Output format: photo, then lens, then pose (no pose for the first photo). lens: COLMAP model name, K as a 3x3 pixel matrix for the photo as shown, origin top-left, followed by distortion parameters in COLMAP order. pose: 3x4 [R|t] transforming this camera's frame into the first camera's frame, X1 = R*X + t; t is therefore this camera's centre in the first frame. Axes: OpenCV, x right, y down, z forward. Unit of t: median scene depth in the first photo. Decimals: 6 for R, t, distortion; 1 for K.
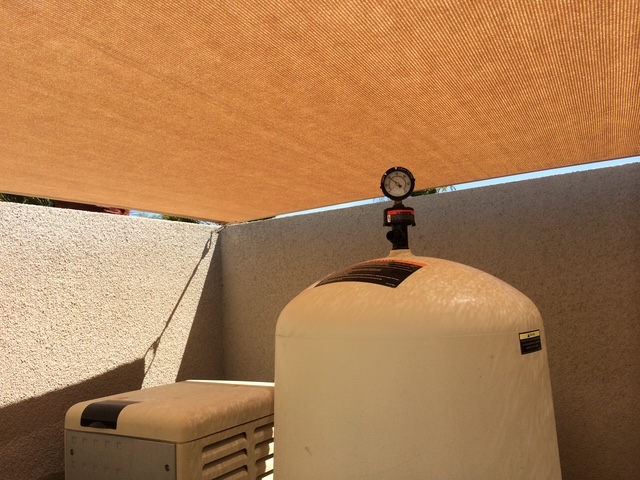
lens RADIAL K [[564.3, 0, 320.0], [0, 564.3, 240.0], [0, 0, 1]] dist [0.011571, 0.004075]
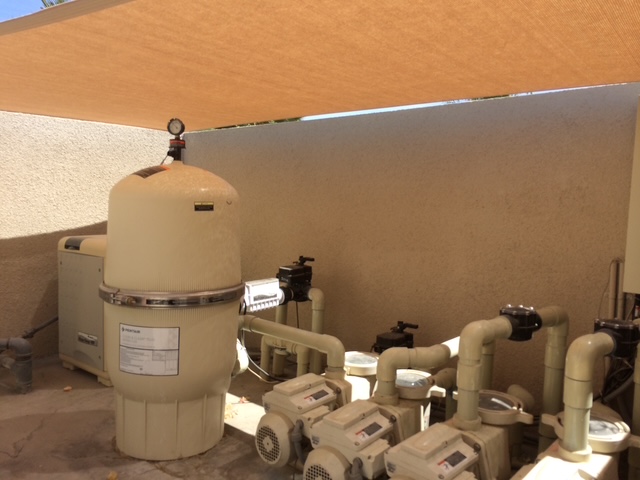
lens RADIAL K [[546.7, 0, 320.0], [0, 546.7, 240.0], [0, 0, 1]] dist [0.005681, 0.000116]
pose [[0.989765, 0.078952, -0.118877, 0.489863], [-0.055587, 0.980518, 0.188400, -0.054684], [0.131436, -0.179864, 0.974871, -0.477331]]
